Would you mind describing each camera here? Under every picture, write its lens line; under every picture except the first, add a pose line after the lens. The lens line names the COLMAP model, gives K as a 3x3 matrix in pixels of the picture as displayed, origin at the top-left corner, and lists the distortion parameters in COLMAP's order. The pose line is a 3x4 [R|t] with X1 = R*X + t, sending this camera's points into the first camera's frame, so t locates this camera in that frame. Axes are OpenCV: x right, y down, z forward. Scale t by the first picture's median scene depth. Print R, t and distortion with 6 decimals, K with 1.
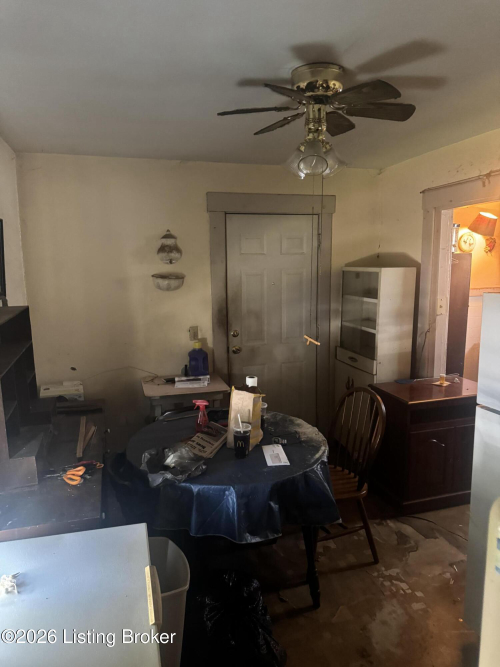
lens RADIAL K [[473.3, 0, 250.9], [0, 473.3, 333.5], [0, 0, 1]] dist [0.017455, -0.006959]
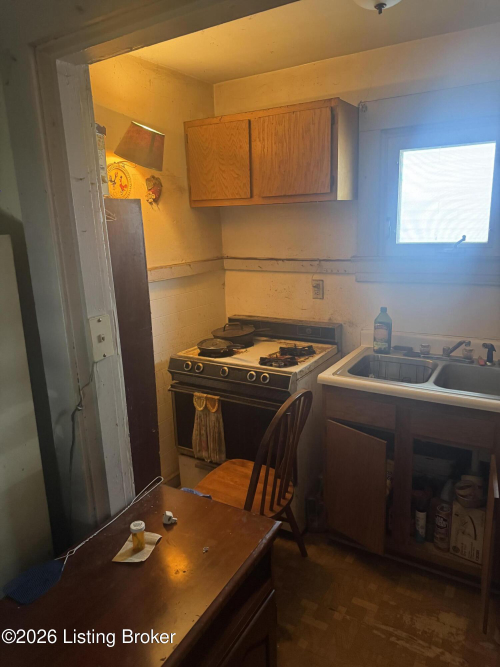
lens RADIAL K [[473.3, 0, 249.6], [0, 473.3, 332.2], [0, 0, 1]] dist [0.017455, -0.006959]
pose [[0.734333, -0.172503, 0.656504, 0.238274], [0.132484, 0.984992, 0.110627, -0.085882], [-0.665735, 0.005739, 0.746166, 0.632525]]
